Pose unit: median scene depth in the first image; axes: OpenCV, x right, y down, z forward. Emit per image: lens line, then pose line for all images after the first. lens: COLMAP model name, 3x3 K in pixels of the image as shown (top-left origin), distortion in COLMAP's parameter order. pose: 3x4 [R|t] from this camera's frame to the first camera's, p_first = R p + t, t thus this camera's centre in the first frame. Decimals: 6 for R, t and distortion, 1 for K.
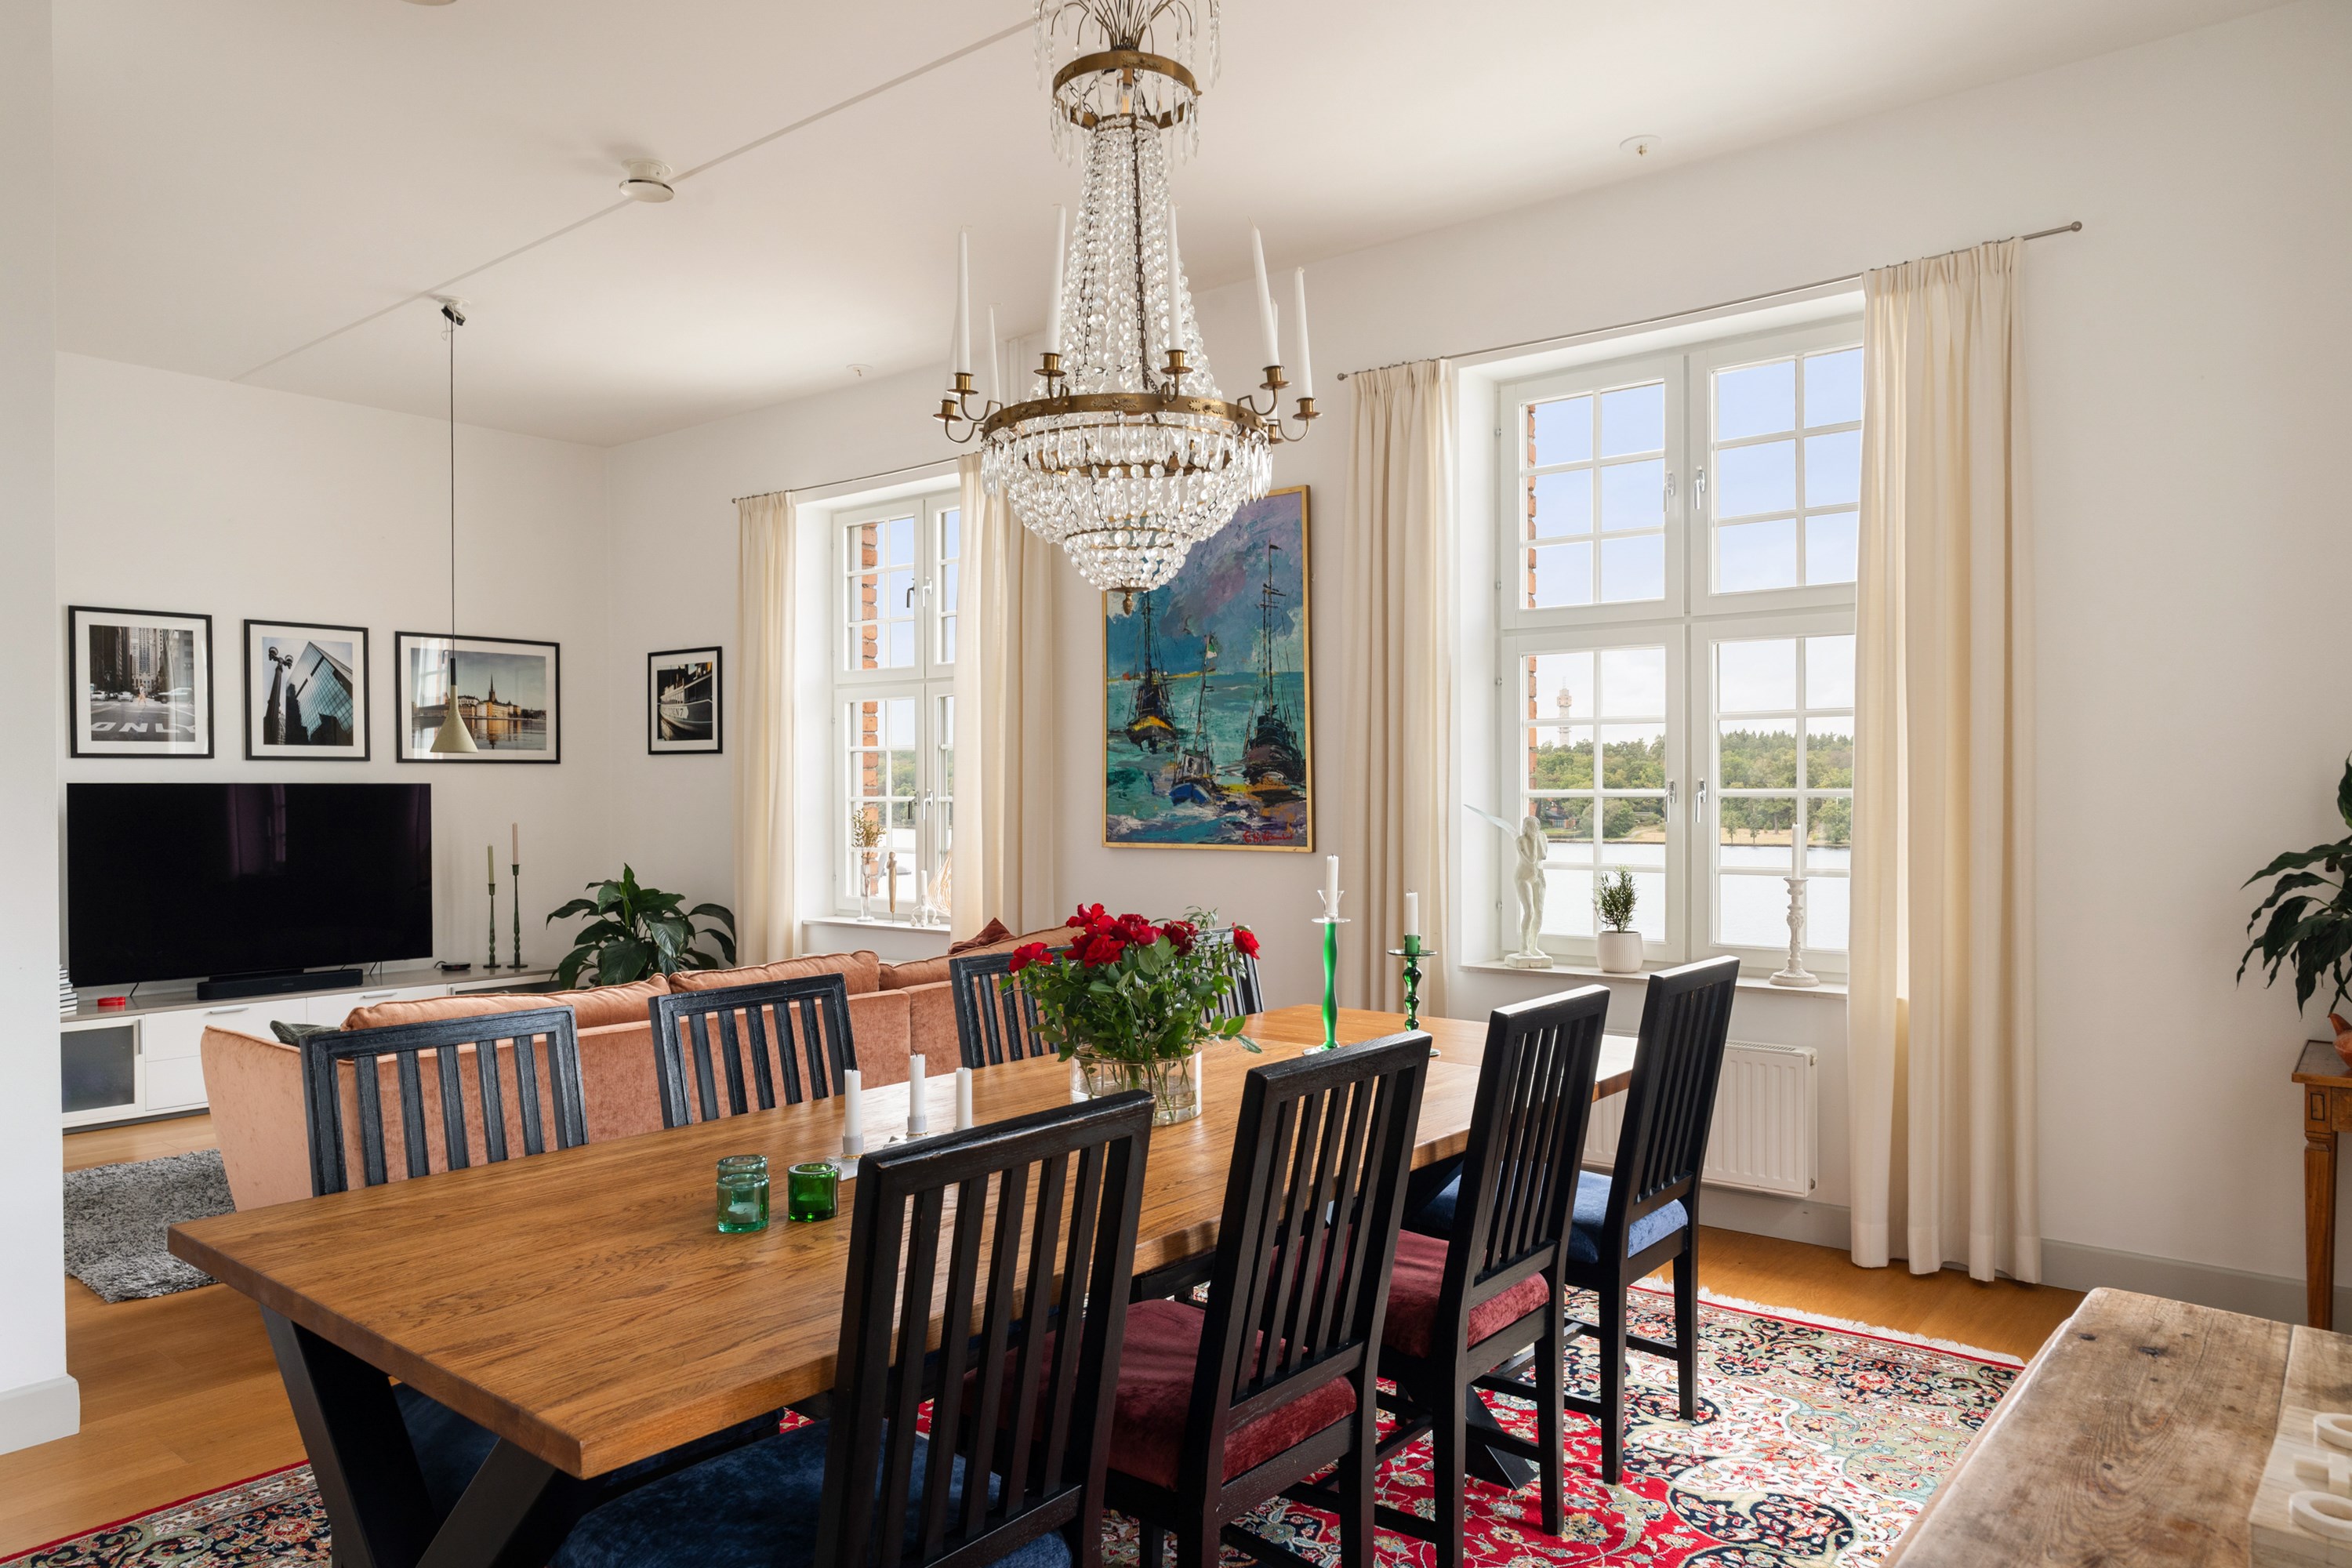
lens RADIAL K [[1521.7, 0, 1178.4], [0, 1521.7, 793.8], [0, 0, 1]] dist [-0.012083, -0.004763]
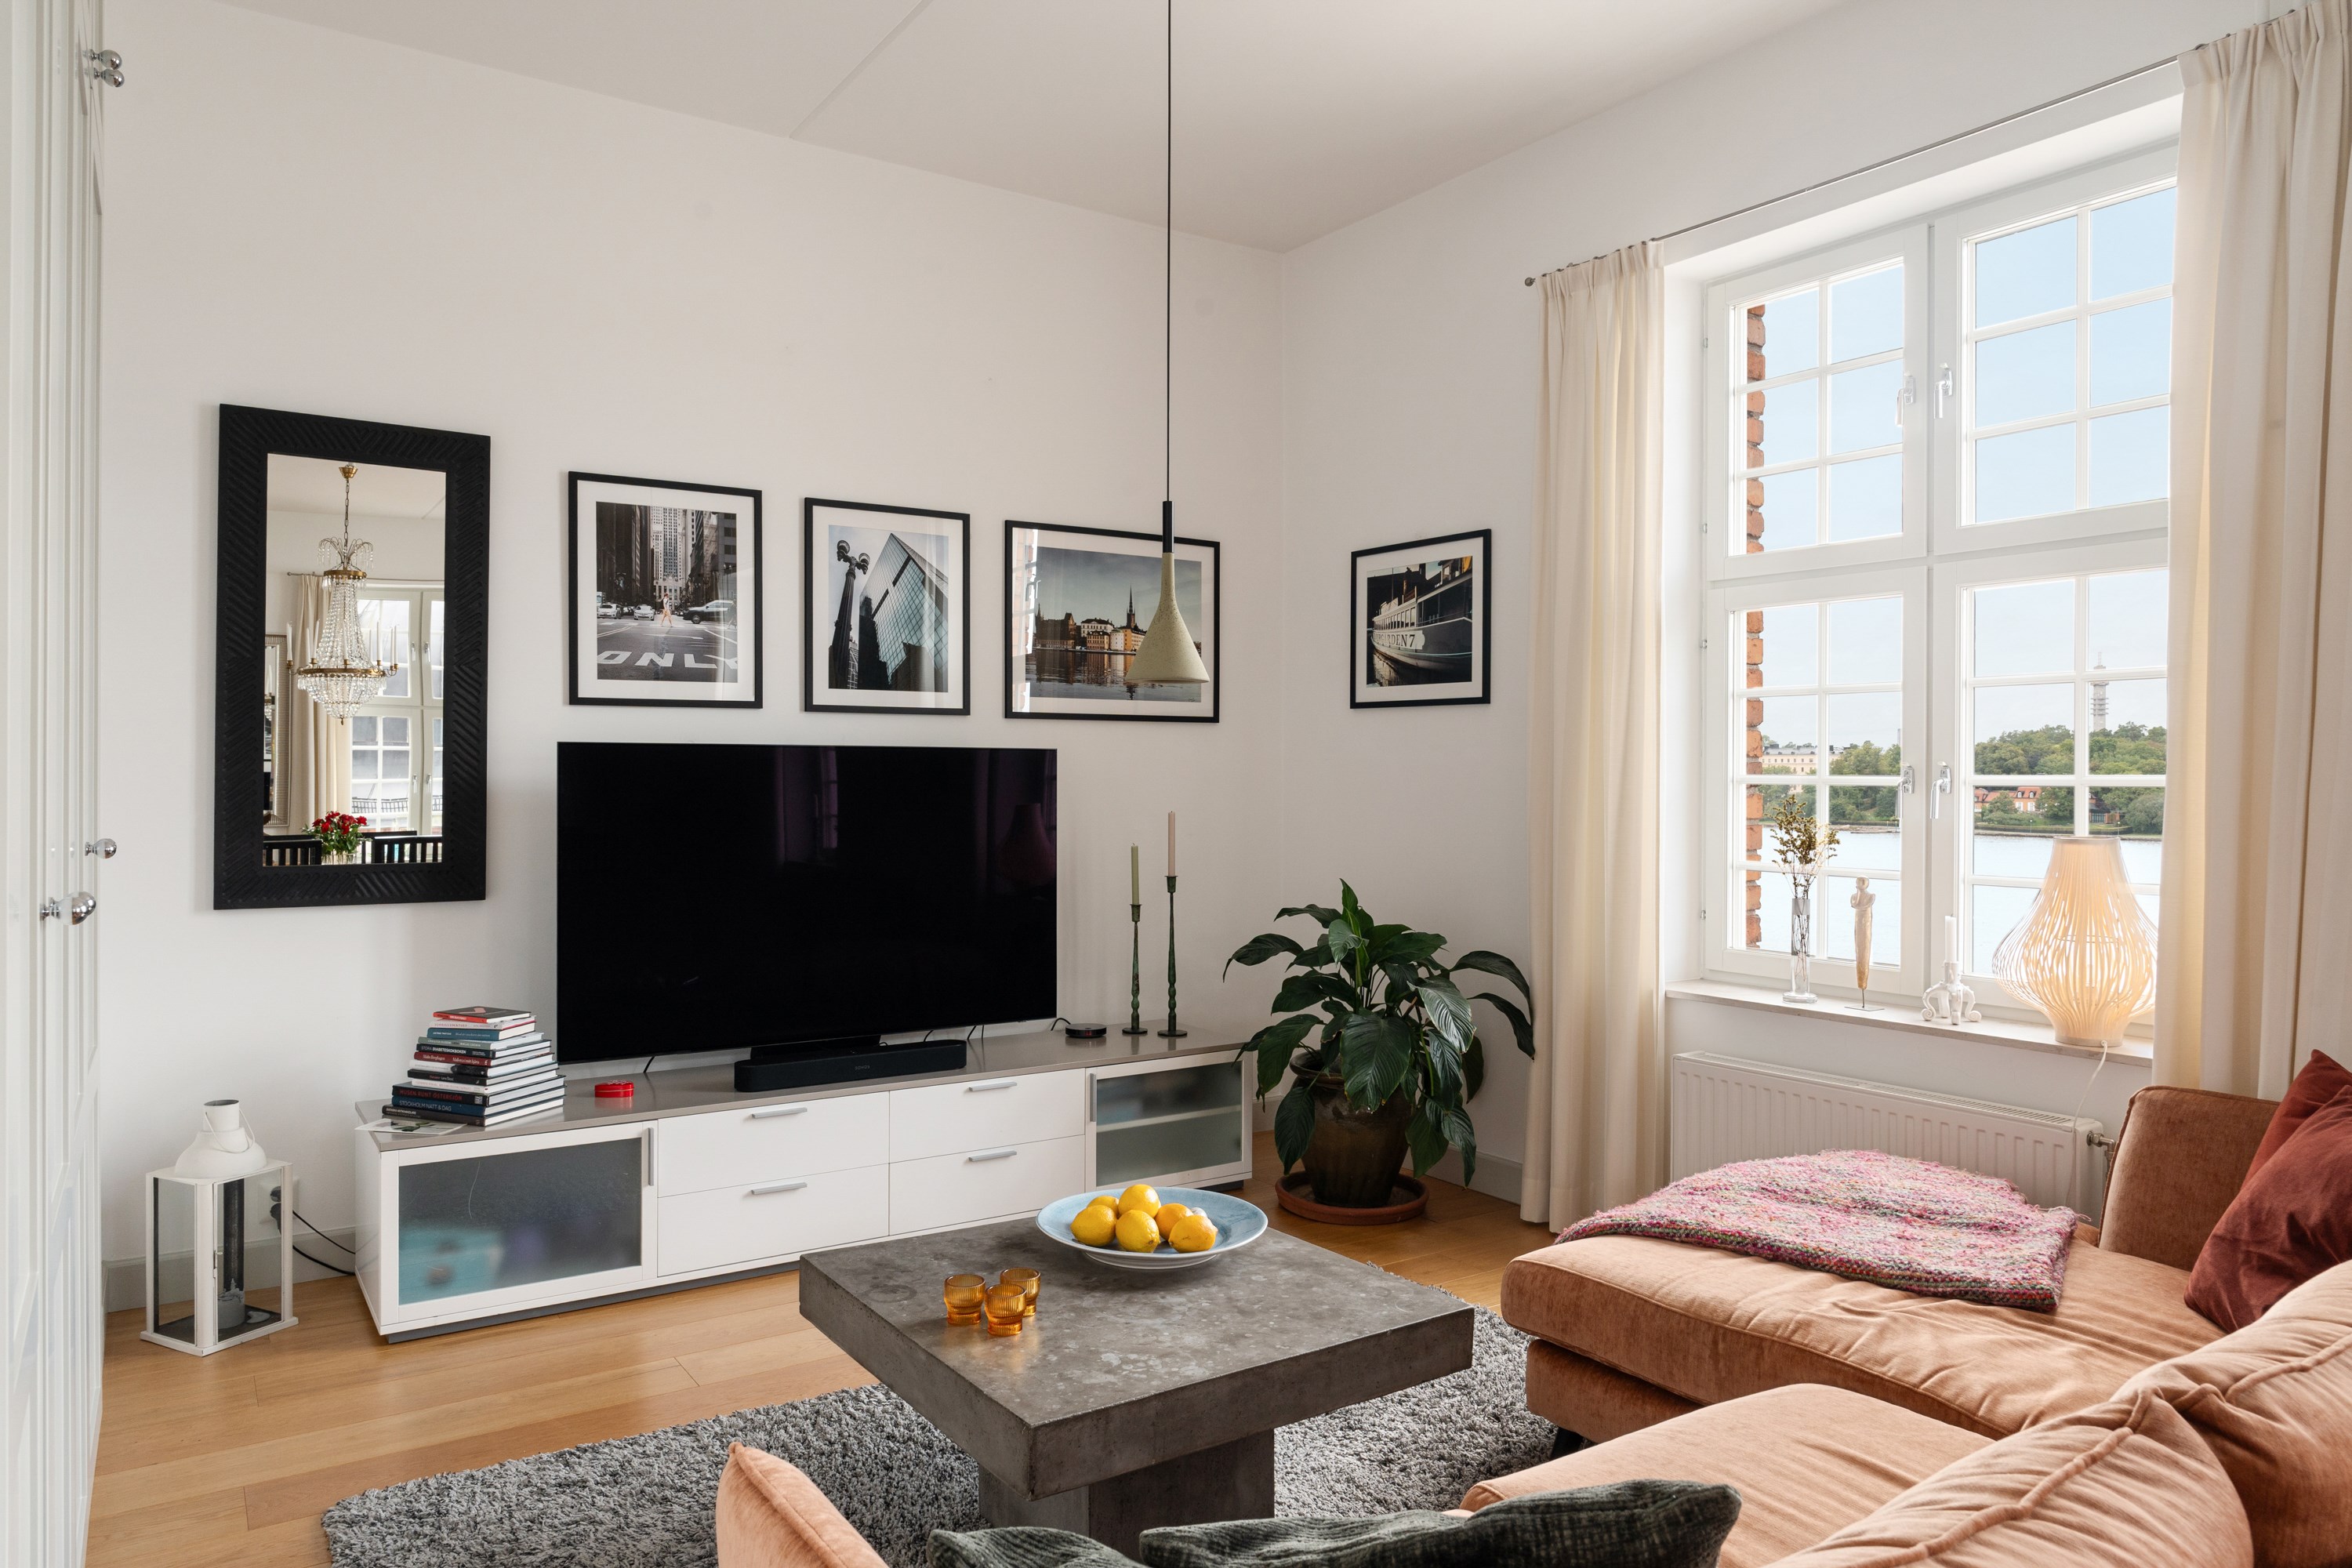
lens RADIAL K [[1521.7, 0, 1170.7], [0, 1521.7, 764.2], [0, 0, 1]] dist [-0.012083, -0.004763]
pose [[0.954435, 0.006993, -0.298338, -0.251787], [-0.009585, 0.999928, -0.007225, 0.003845], [0.298266, 0.009755, 0.954433, 0.393189]]
